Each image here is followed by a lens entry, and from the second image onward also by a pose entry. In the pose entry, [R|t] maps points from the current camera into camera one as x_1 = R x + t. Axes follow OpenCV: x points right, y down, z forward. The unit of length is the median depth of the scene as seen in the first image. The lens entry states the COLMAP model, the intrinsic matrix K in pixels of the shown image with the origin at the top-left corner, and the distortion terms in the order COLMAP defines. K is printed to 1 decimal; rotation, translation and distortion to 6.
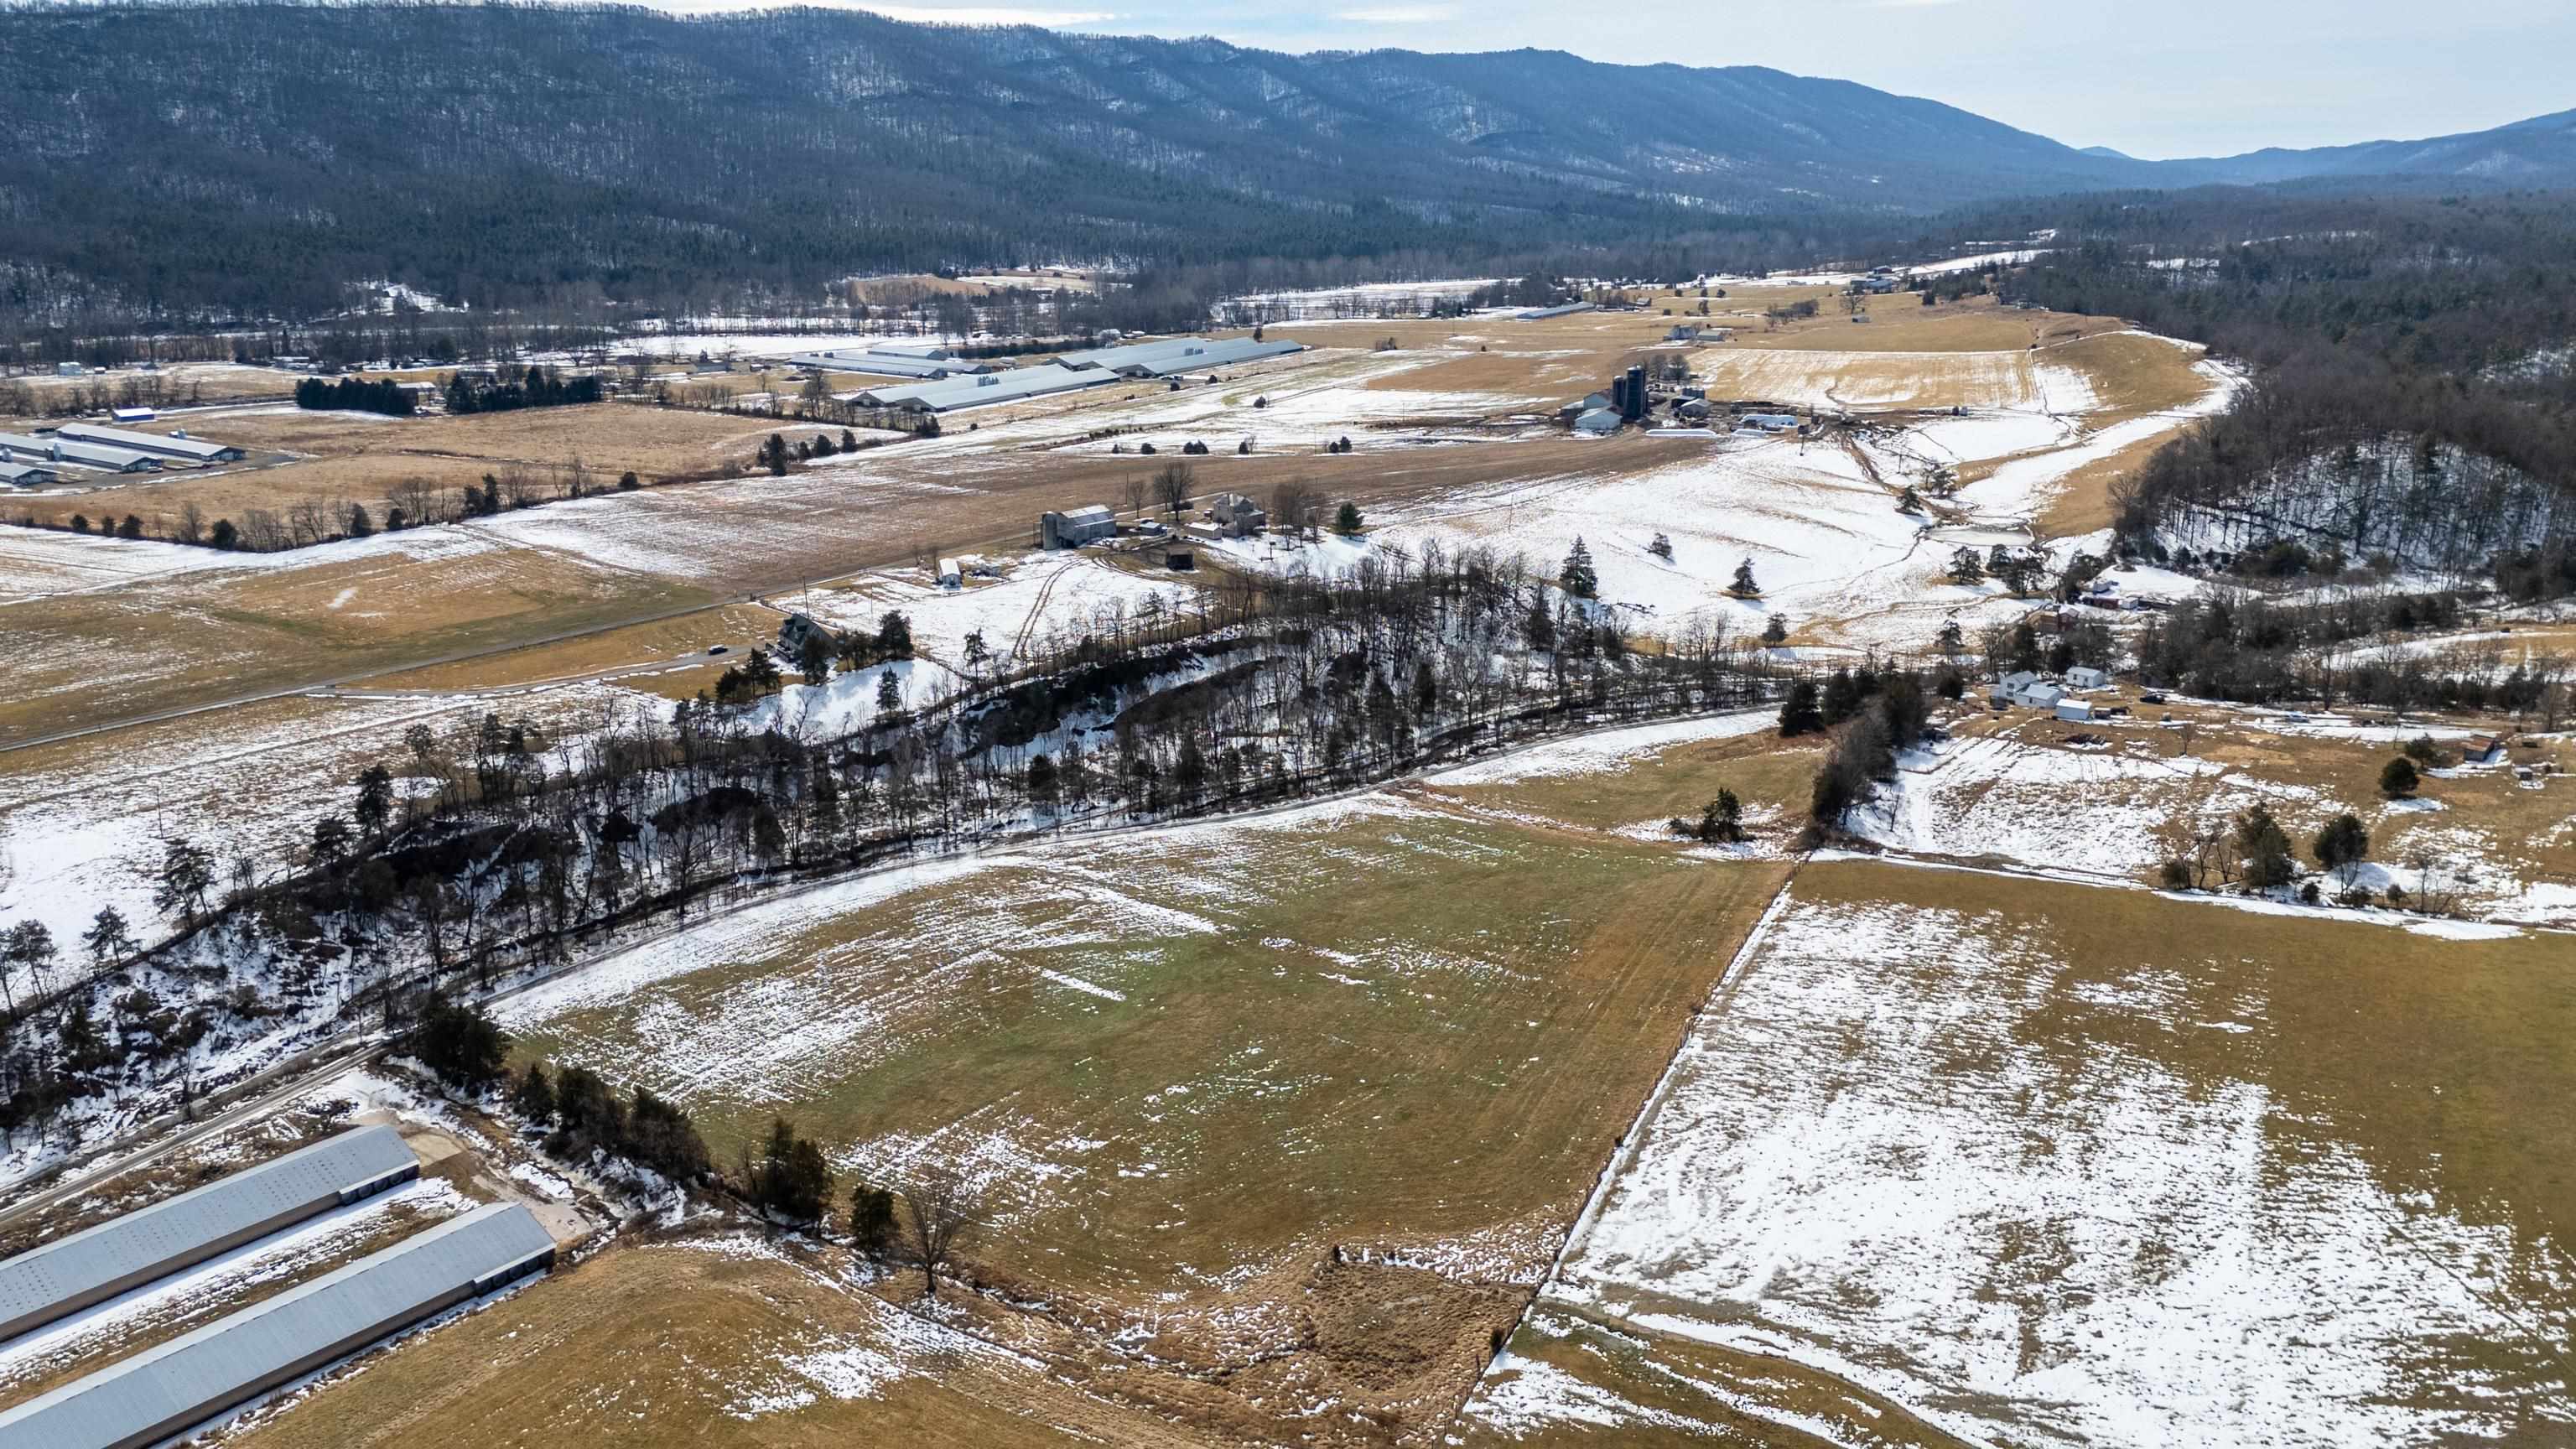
lens RADIAL K [[1891.9, 0, 1290.6], [0, 1891.9, 740.1], [0, 0, 1]] dist [0.075621, -0.072741]
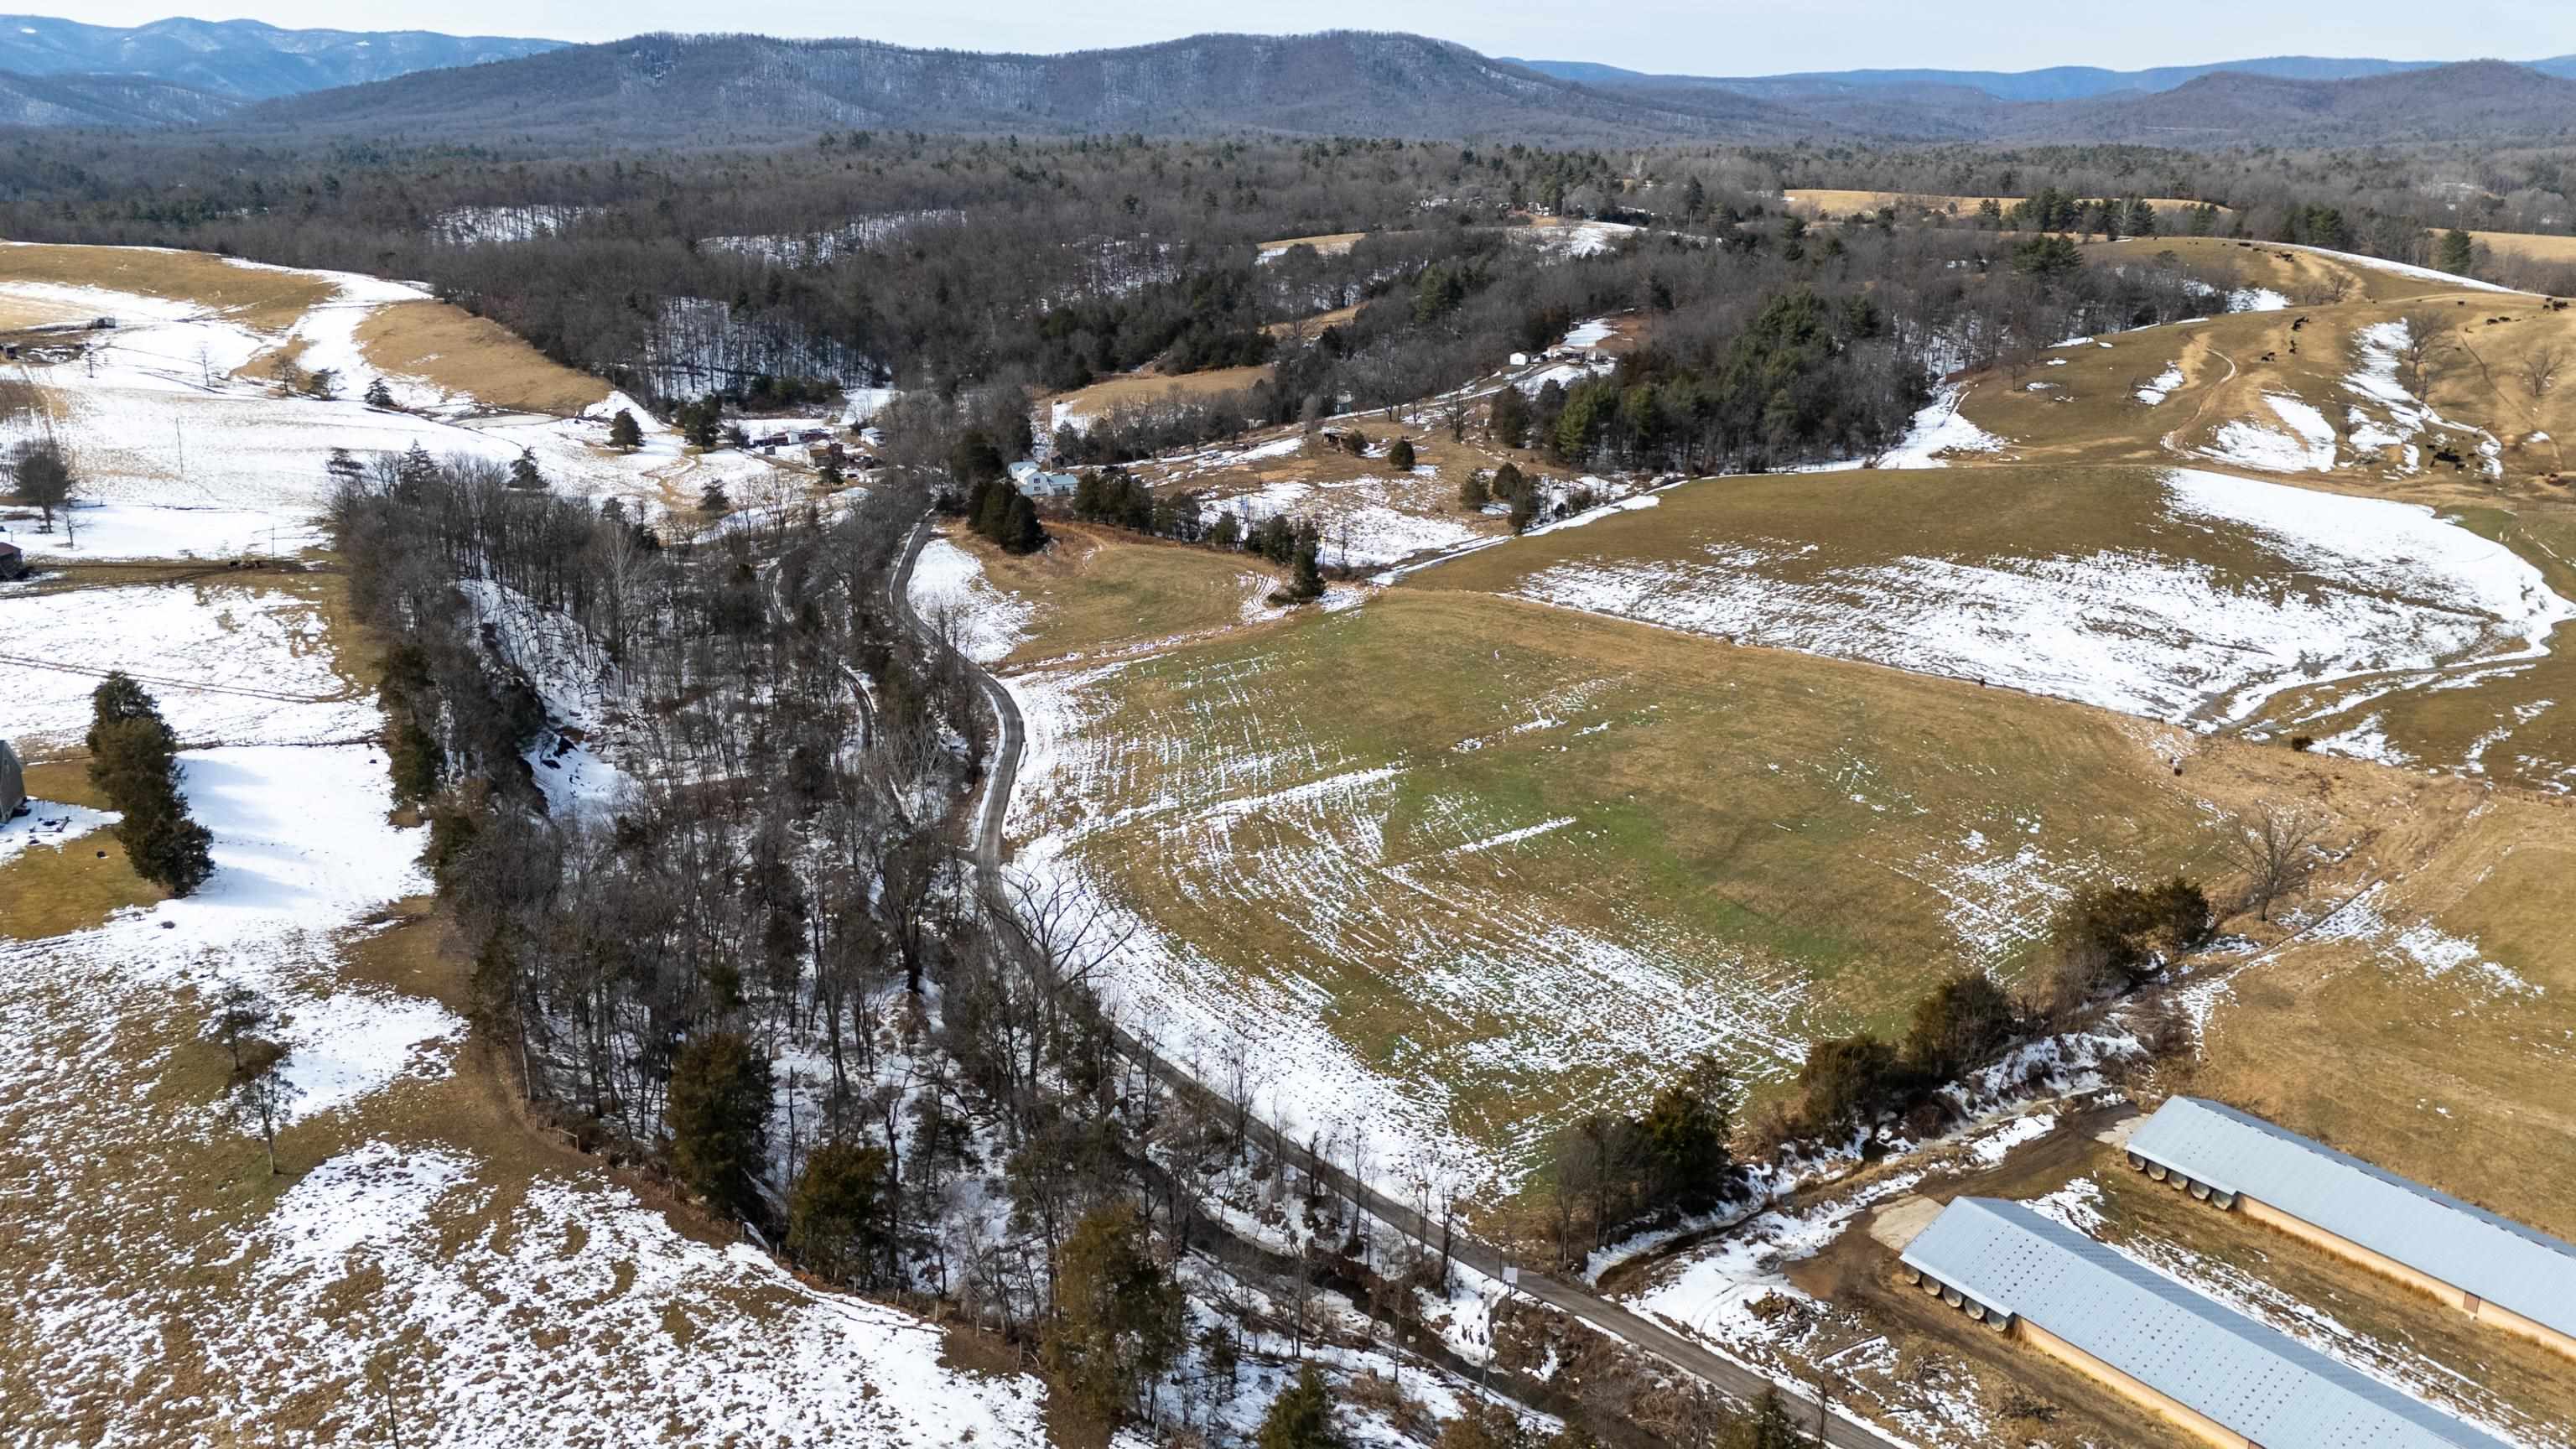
lens RADIAL K [[1891.9, 0, 1294.7], [0, 1891.9, 736.4], [0, 0, 1]] dist [0.075621, -0.072741]
pose [[0.263868, -0.278499, 0.923478, -0.744287], [0.268096, 0.940861, 0.207137, -0.092191], [-0.926552, 0.192924, 0.322928, 0.675811]]
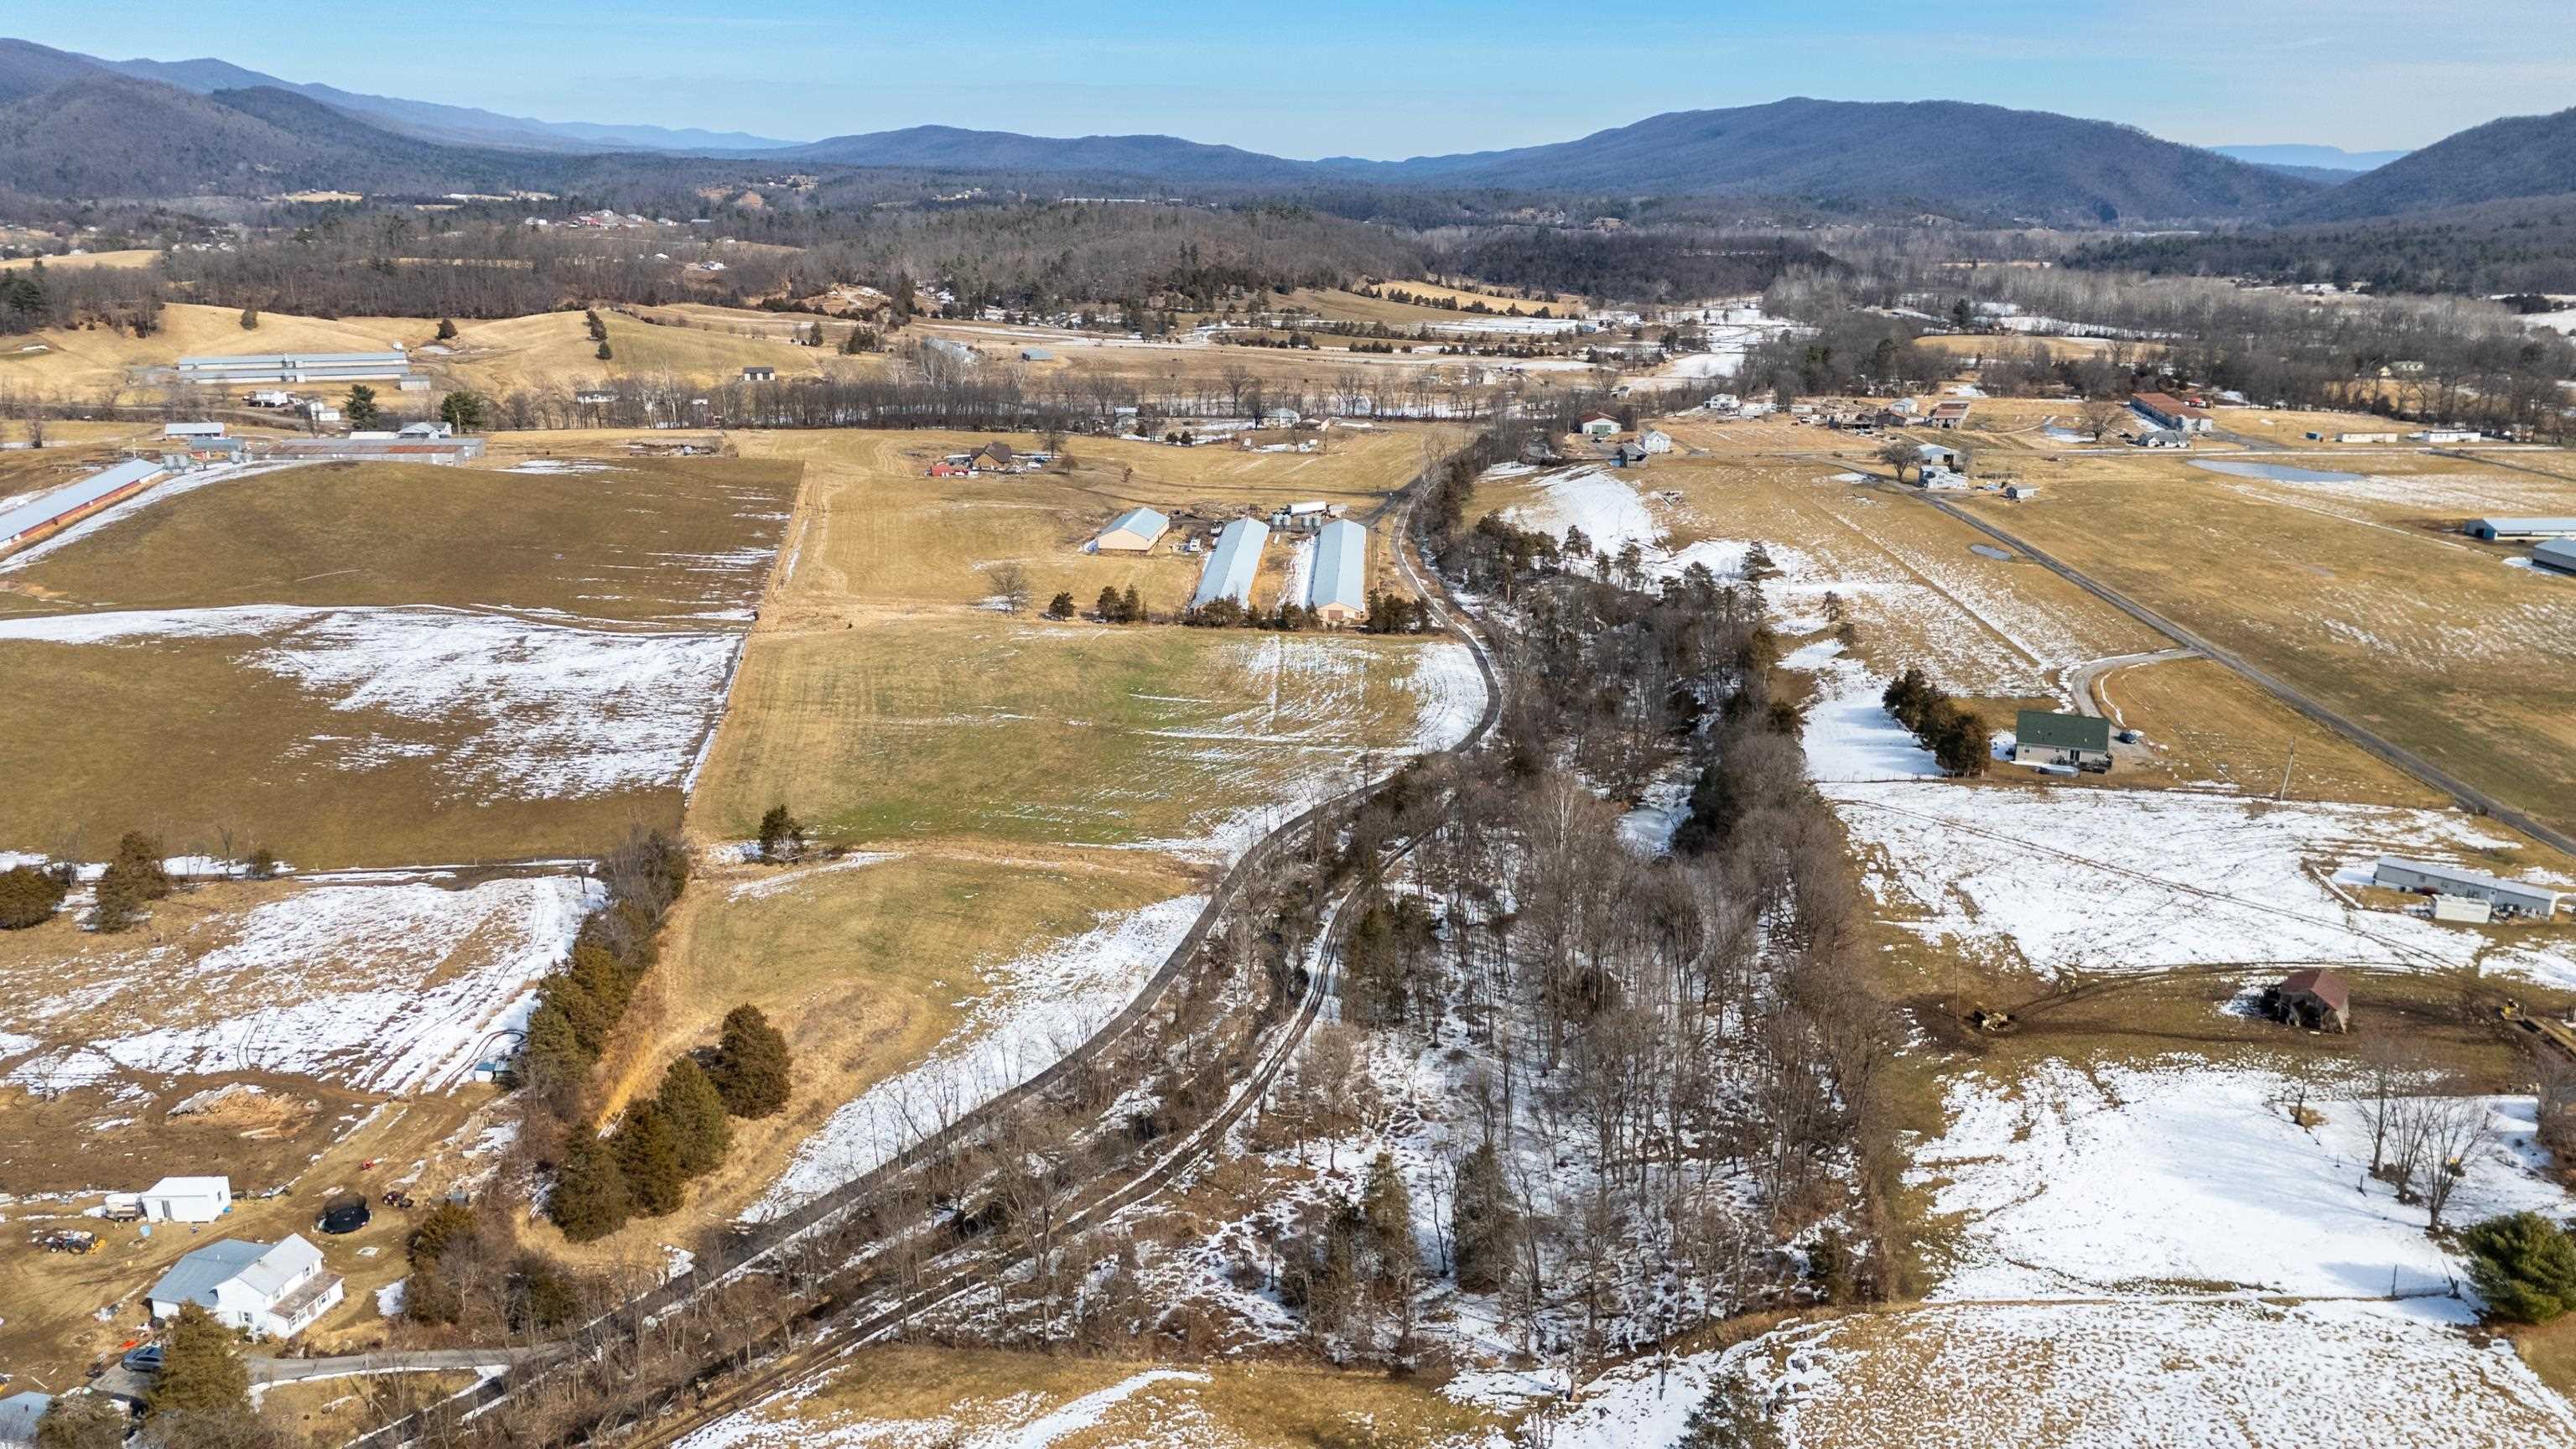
lens RADIAL K [[1891.9, 0, 1280.7], [0, 1891.9, 728.9], [0, 0, 1]] dist [0.075621, -0.072741]
pose [[-0.807250, 0.155739, -0.569291, 0.521923], [-0.180506, 0.853196, 0.489361, -0.460361], [0.561929, 0.497797, -0.660631, 1.650156]]
